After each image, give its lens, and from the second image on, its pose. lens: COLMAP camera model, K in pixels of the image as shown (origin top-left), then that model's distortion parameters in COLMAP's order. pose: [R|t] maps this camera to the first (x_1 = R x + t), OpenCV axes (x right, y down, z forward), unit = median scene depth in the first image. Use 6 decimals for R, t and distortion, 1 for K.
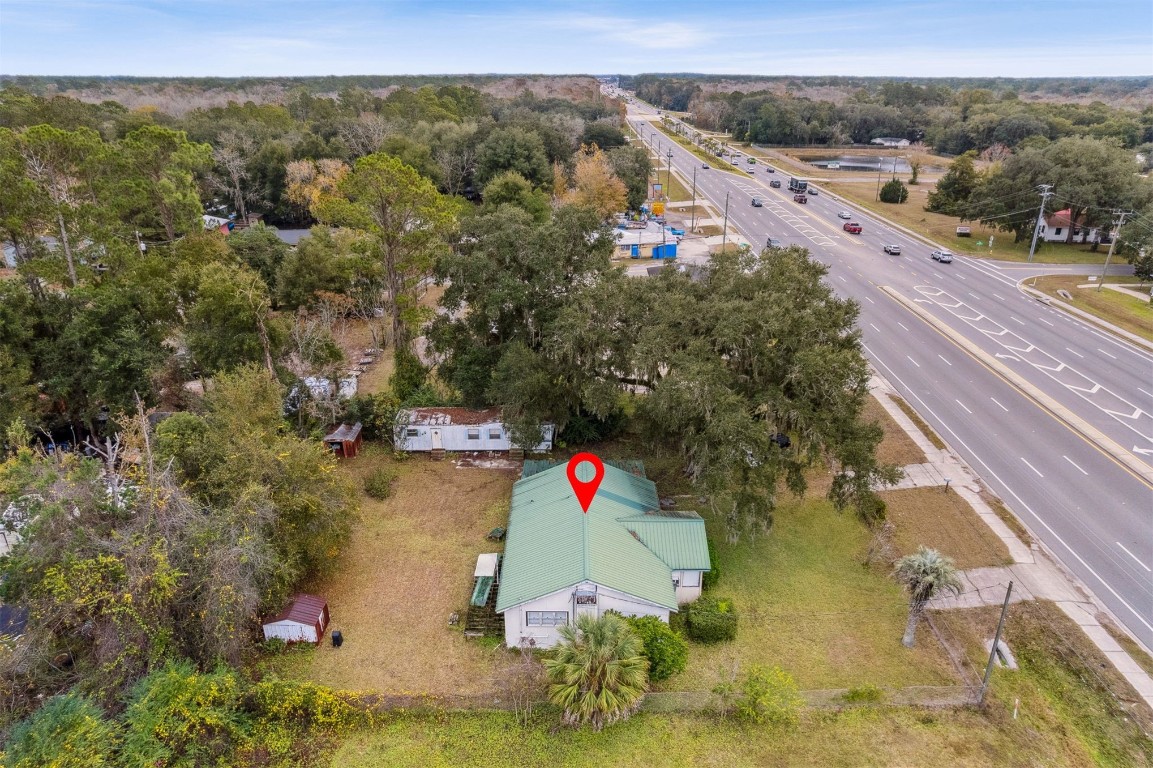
lens RADIAL K [[740.2, 0, 578.6], [0, 740.2, 379.8], [0, 0, 1]] dist [-0.063686, 0.033612]
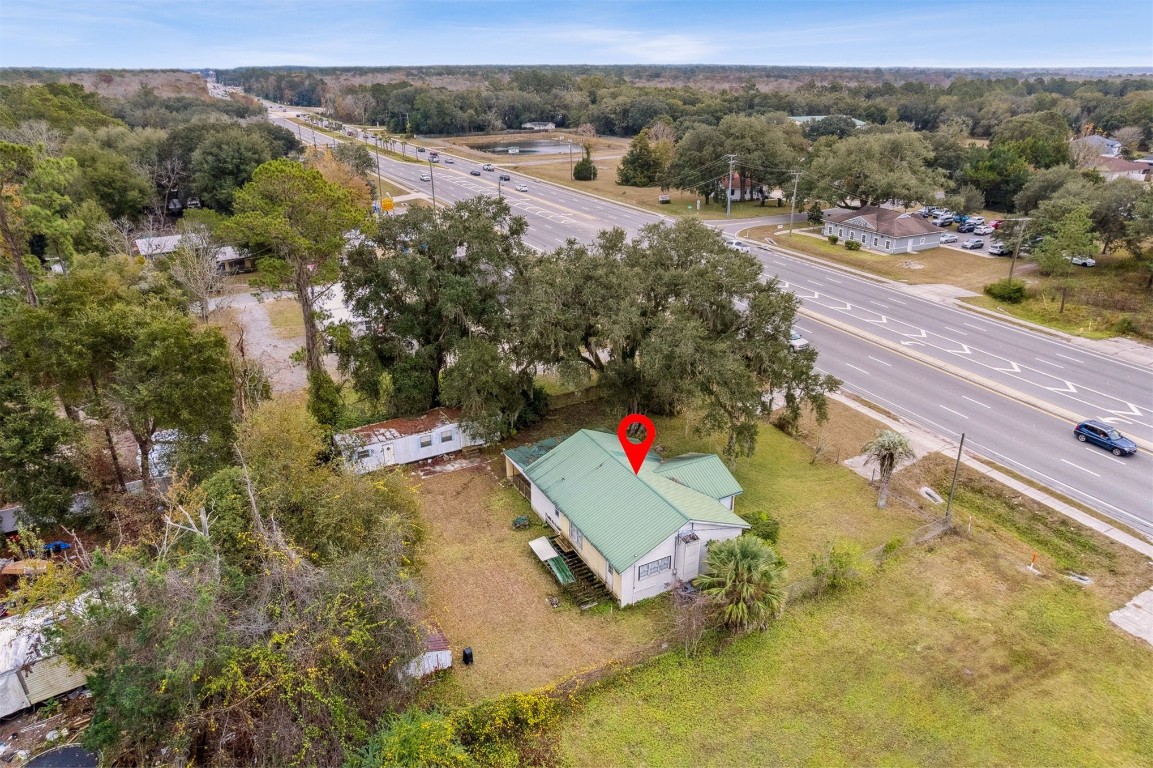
lens RADIAL K [[740.2, 0, 583.1], [0, 740.2, 389.1], [0, 0, 1]] dist [-0.063686, 0.033612]
pose [[0.878035, -0.194294, 0.437384, -0.203552], [0.184595, 0.980659, 0.065057, -0.010343], [-0.441565, 0.023617, 0.896918, 0.018653]]
